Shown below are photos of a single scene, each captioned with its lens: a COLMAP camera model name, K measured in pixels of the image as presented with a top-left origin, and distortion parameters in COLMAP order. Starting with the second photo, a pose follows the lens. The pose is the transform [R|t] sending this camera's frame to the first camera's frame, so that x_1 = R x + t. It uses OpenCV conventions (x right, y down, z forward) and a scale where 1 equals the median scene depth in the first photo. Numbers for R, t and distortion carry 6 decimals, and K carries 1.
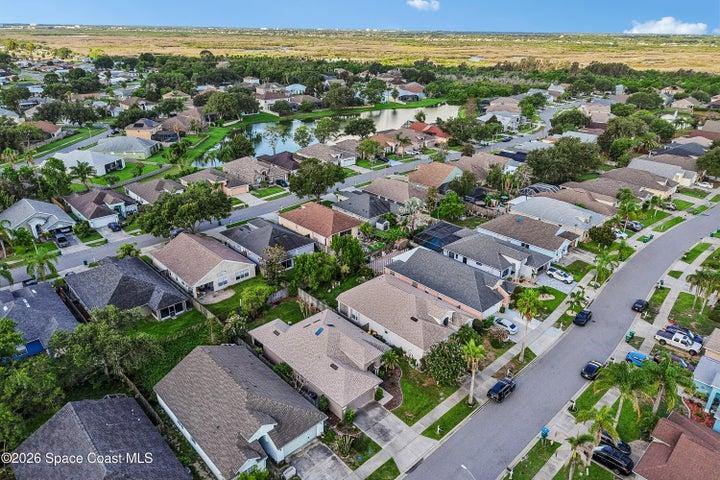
lens RADIAL K [[483.5, 0, 363.4], [0, 483.5, 242.4], [0, 0, 1]] dist [0.033432, -0.028591]
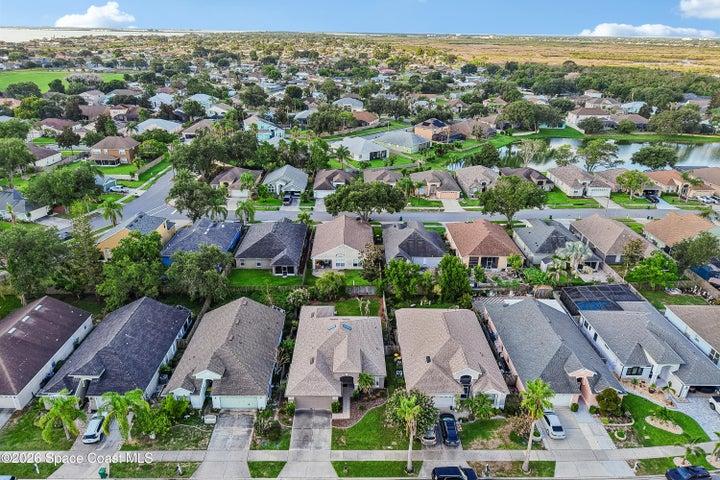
lens RADIAL K [[483.5, 0, 358.6], [0, 483.5, 242.6], [0, 0, 1]] dist [0.033432, -0.028591]
pose [[0.728923, 0.270132, -0.629047, 0.385854], [-0.281552, 0.955843, 0.084213, -0.063093], [0.624019, 0.115724, 0.772793, 0.157522]]
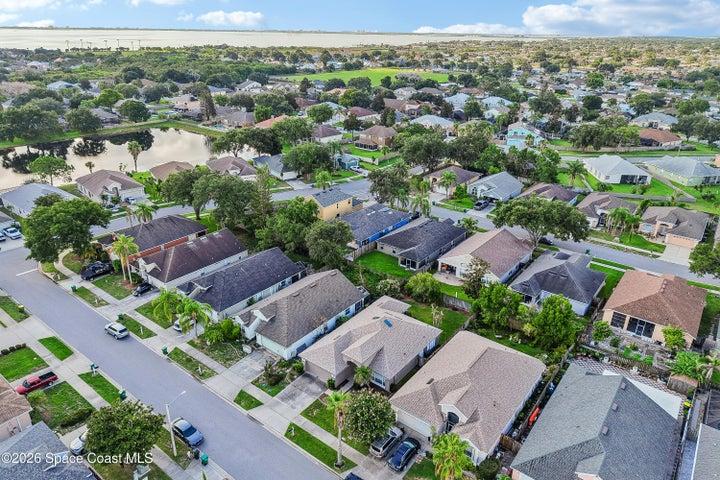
lens RADIAL K [[483.5, 0, 355.5], [0, 483.5, 236.4], [0, 0, 1]] dist [0.033432, -0.028591]
pose [[0.134325, 0.374646, -0.917386, 0.570696], [-0.409320, 0.864084, 0.292945, -0.186045], [0.902449, 0.336154, 0.269418, 0.434762]]
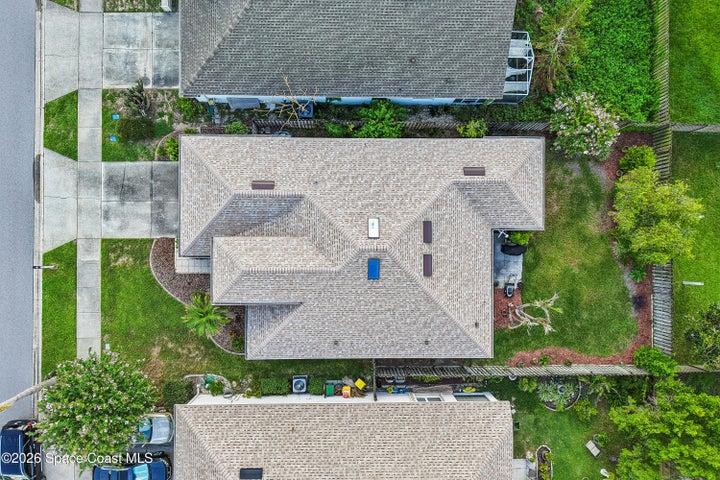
lens RADIAL K [[483.5, 0, 360.9], [0, 483.5, 240.9], [0, 0, 1]] dist [0.033432, -0.028591]
pose [[-0.693504, 0.719192, -0.042604, -0.043946], [-0.325089, -0.259610, 0.909351, -0.110974], [0.642937, 0.644489, 0.413842, 0.598132]]
